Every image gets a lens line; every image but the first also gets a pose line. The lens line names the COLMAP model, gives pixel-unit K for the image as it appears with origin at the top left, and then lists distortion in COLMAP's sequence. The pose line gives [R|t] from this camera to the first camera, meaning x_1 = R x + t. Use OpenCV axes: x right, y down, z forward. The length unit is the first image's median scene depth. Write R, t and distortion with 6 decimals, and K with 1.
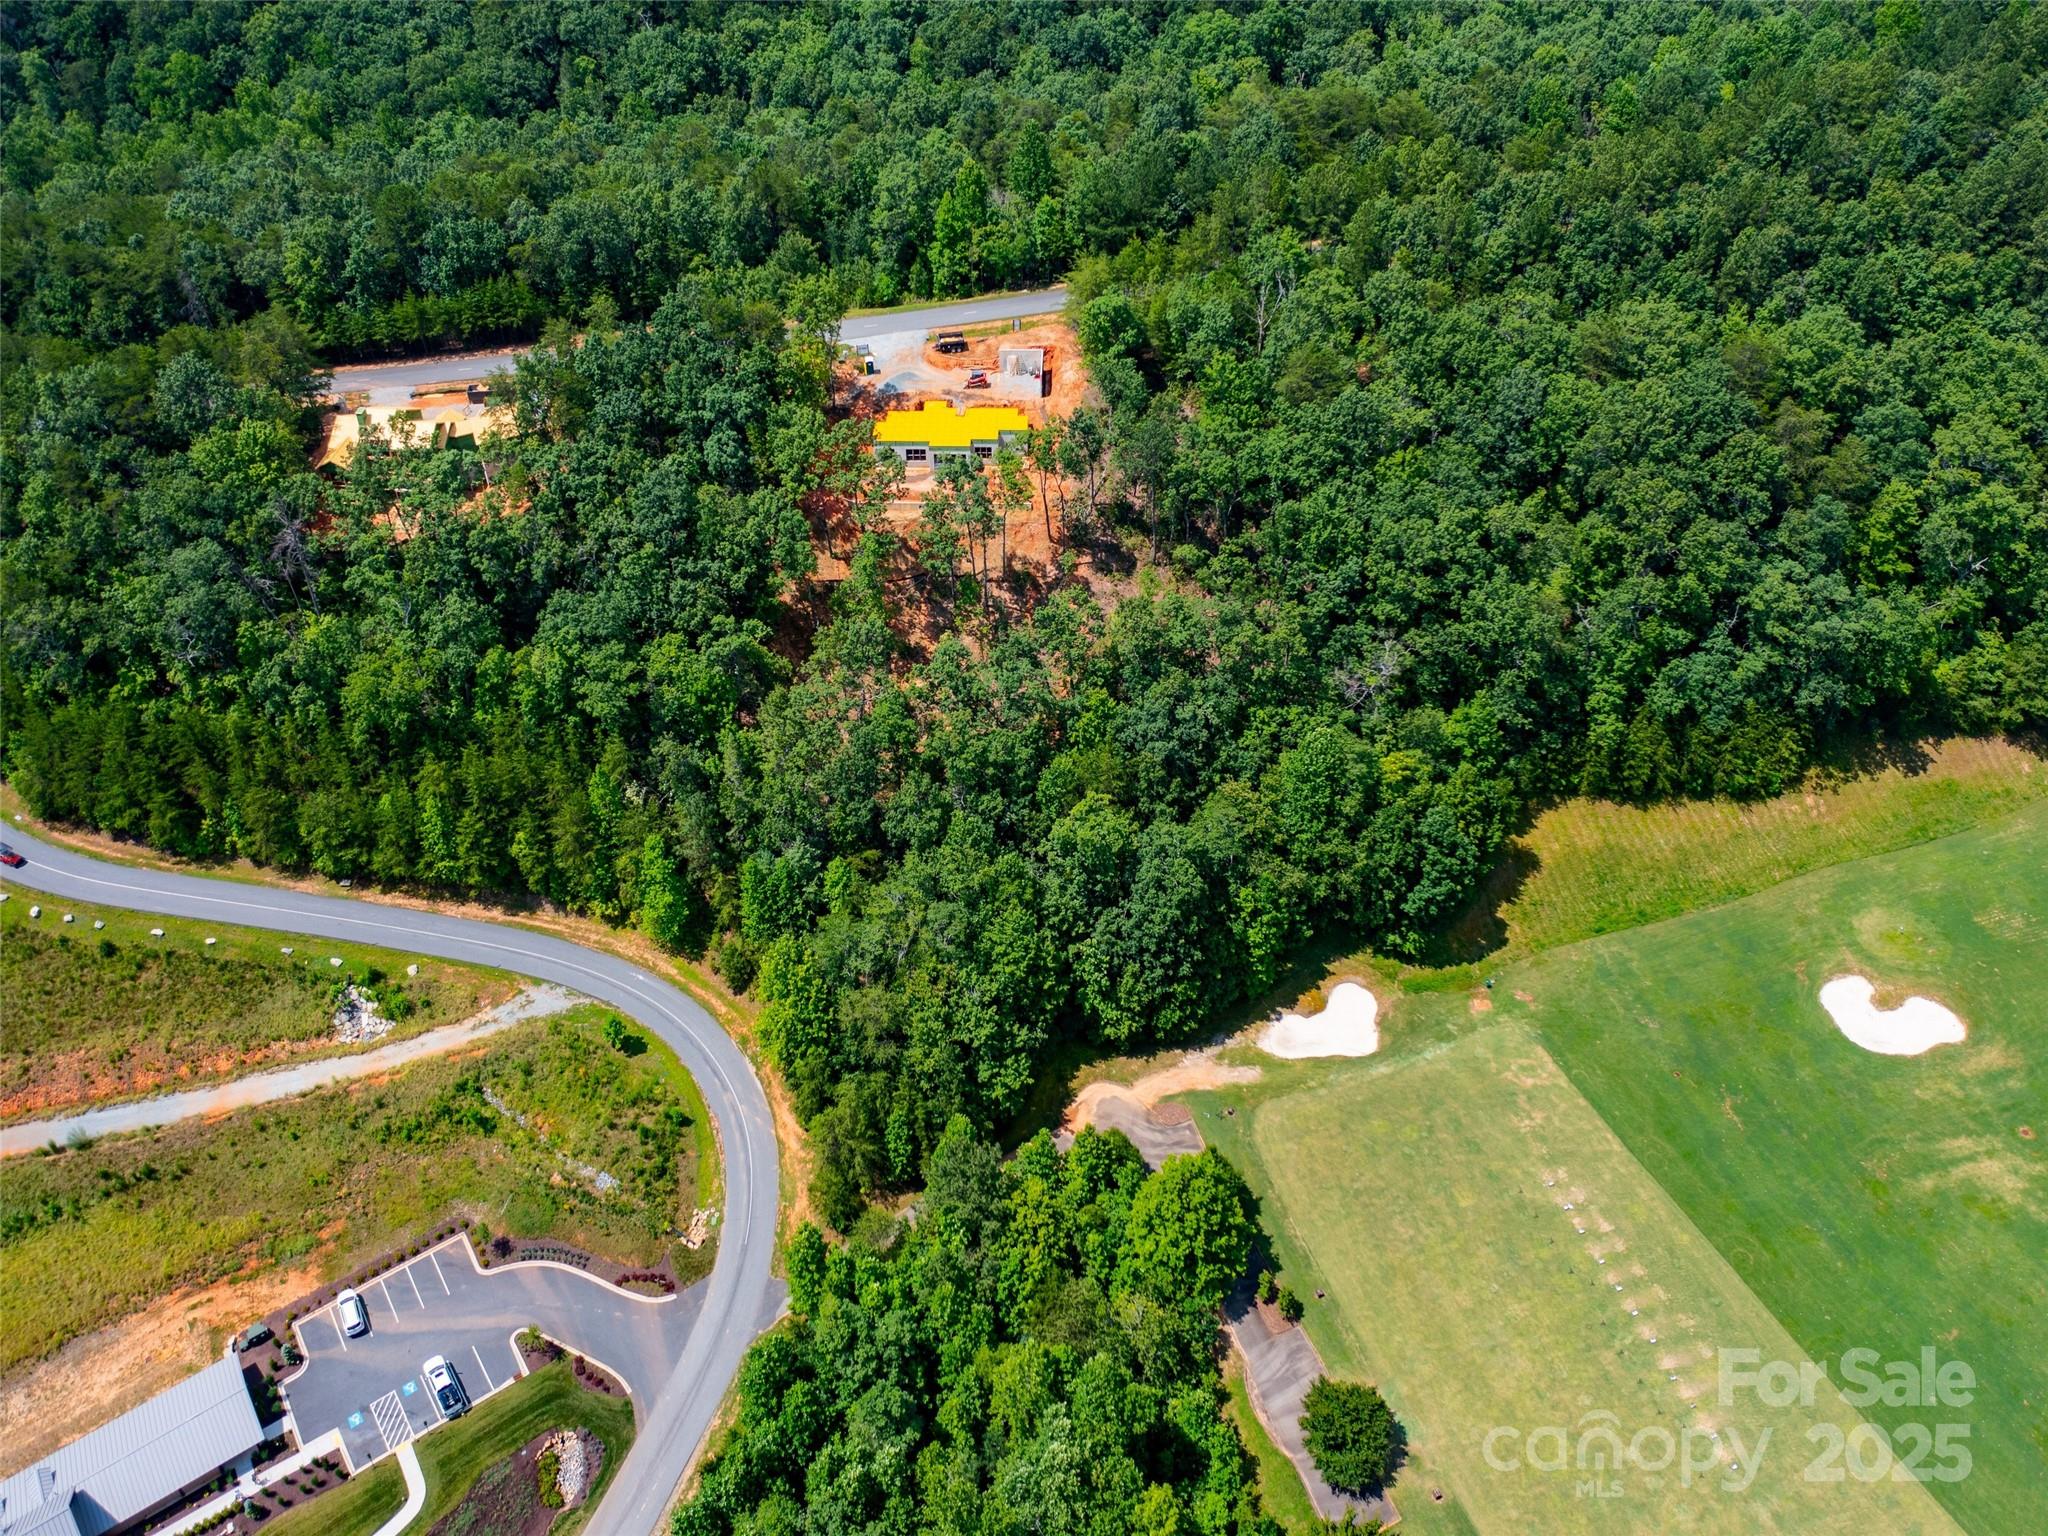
lens RADIAL K [[1802.5, 0, 1007.7], [0, 1802.5, 754.6], [0, 0, 1]] dist [-0.021813, -0.006434]
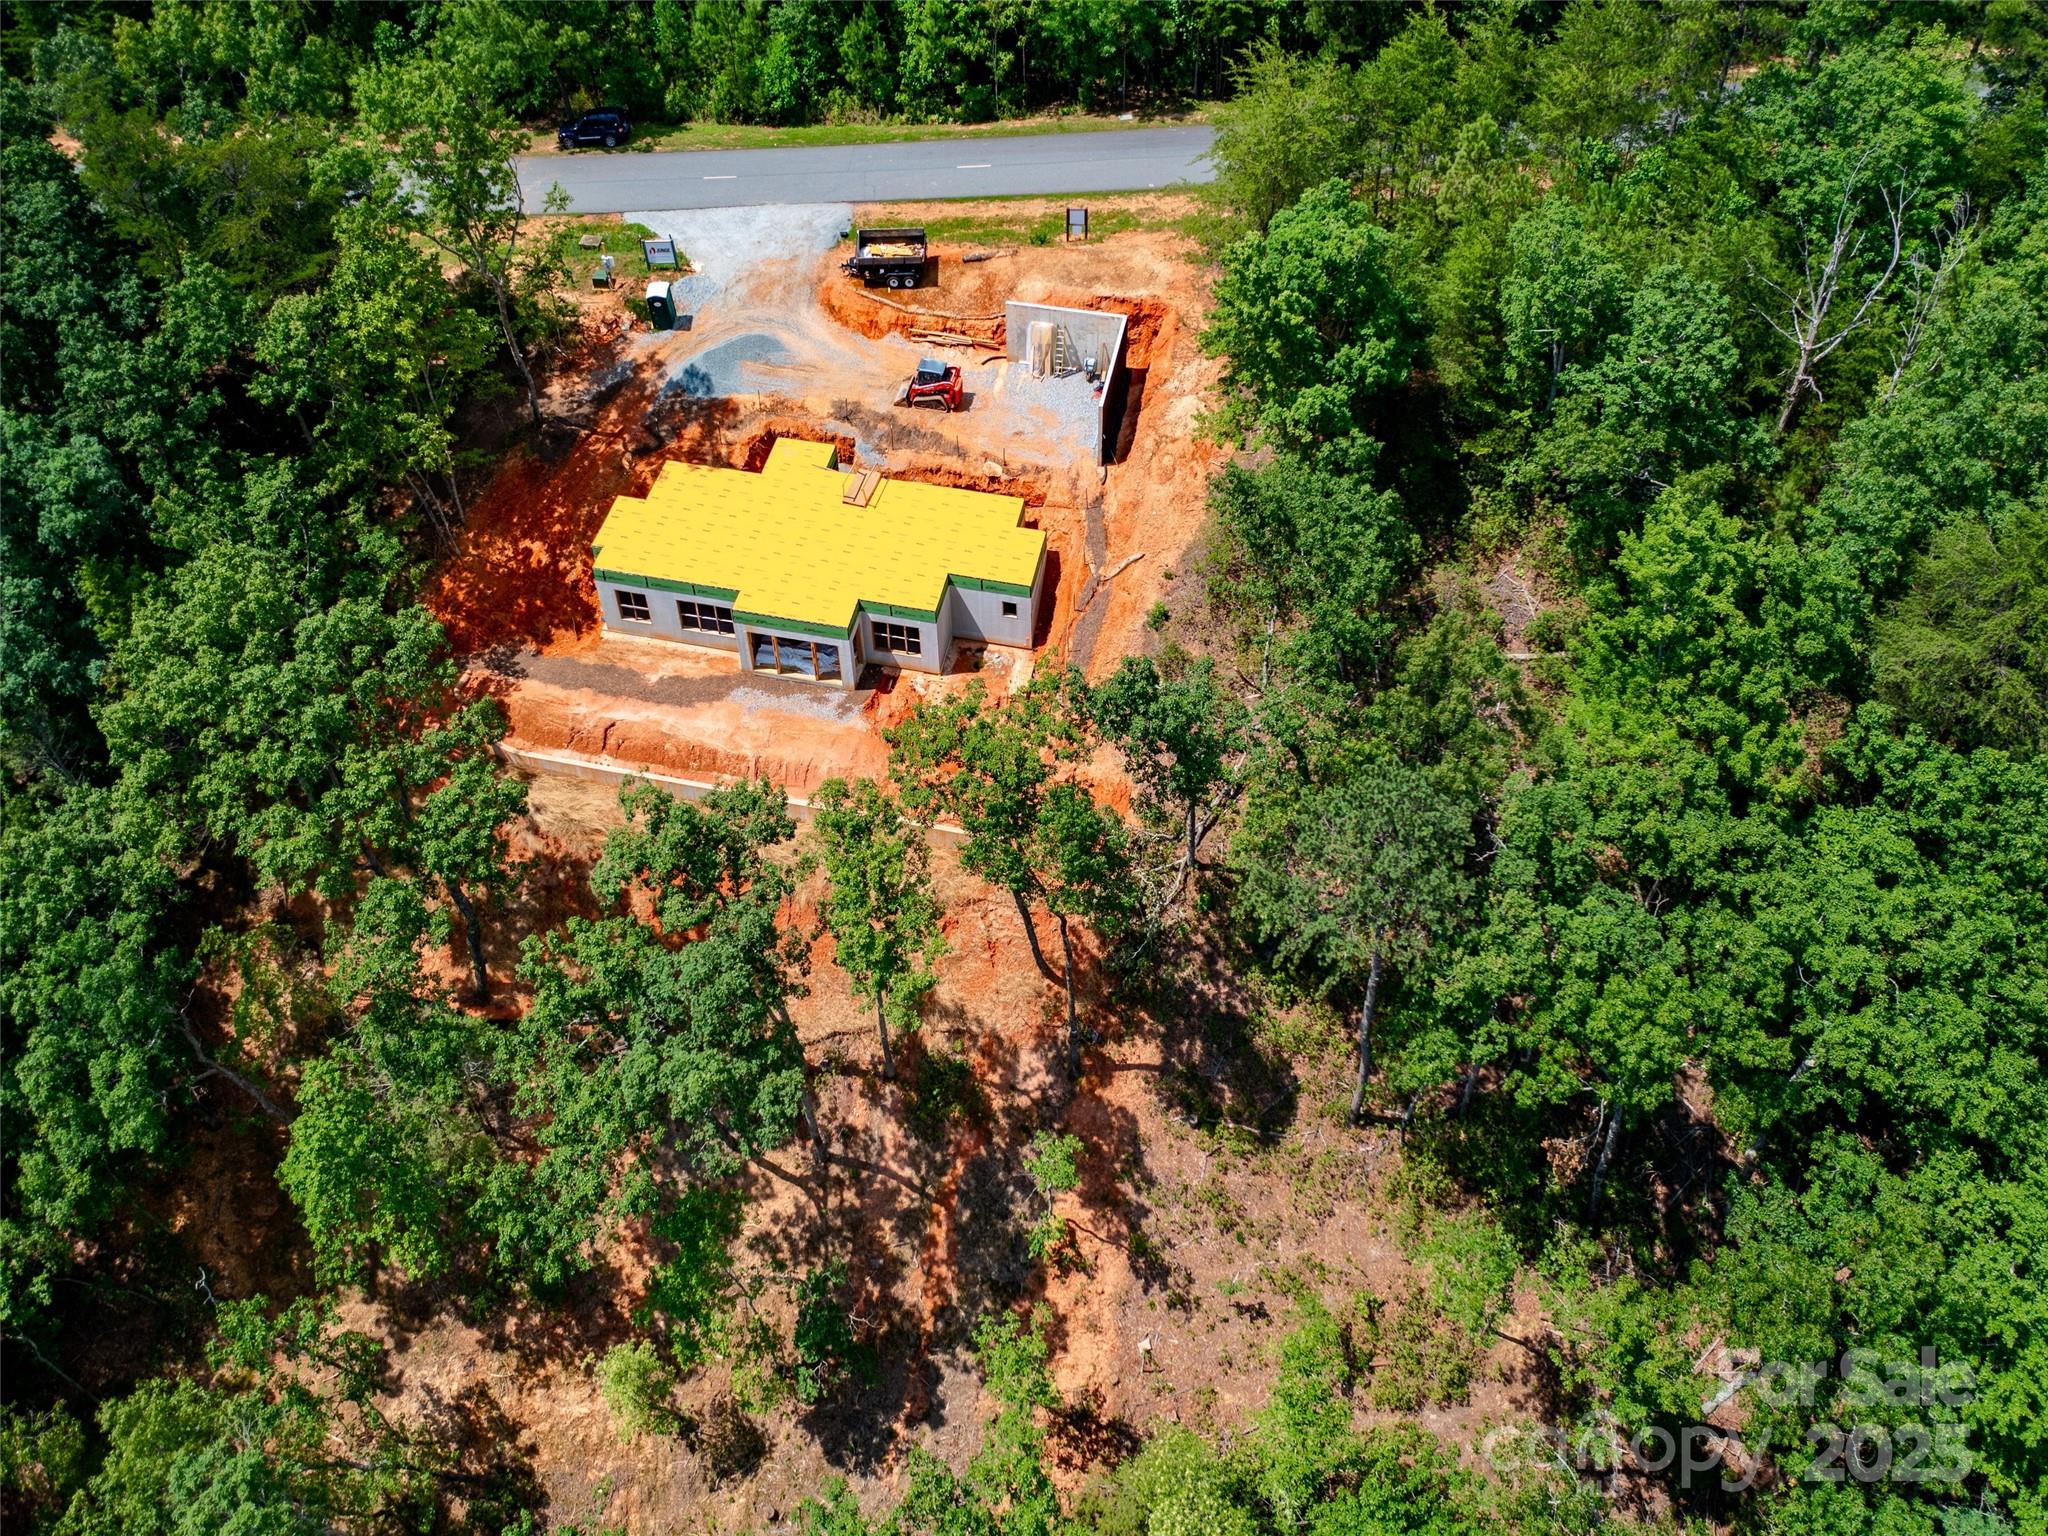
lens RADIAL K [[1952.0, 0, 1024.0], [0, 1952.0, 768.0], [0, 0, 1]] dist [0.003198, 0.001856]
pose [[0.989742, 0.116896, -0.082139, 0.043014], [-0.105304, 0.985433, 0.133538, -0.193085], [0.096553, -0.123519, 0.987634, 0.629505]]
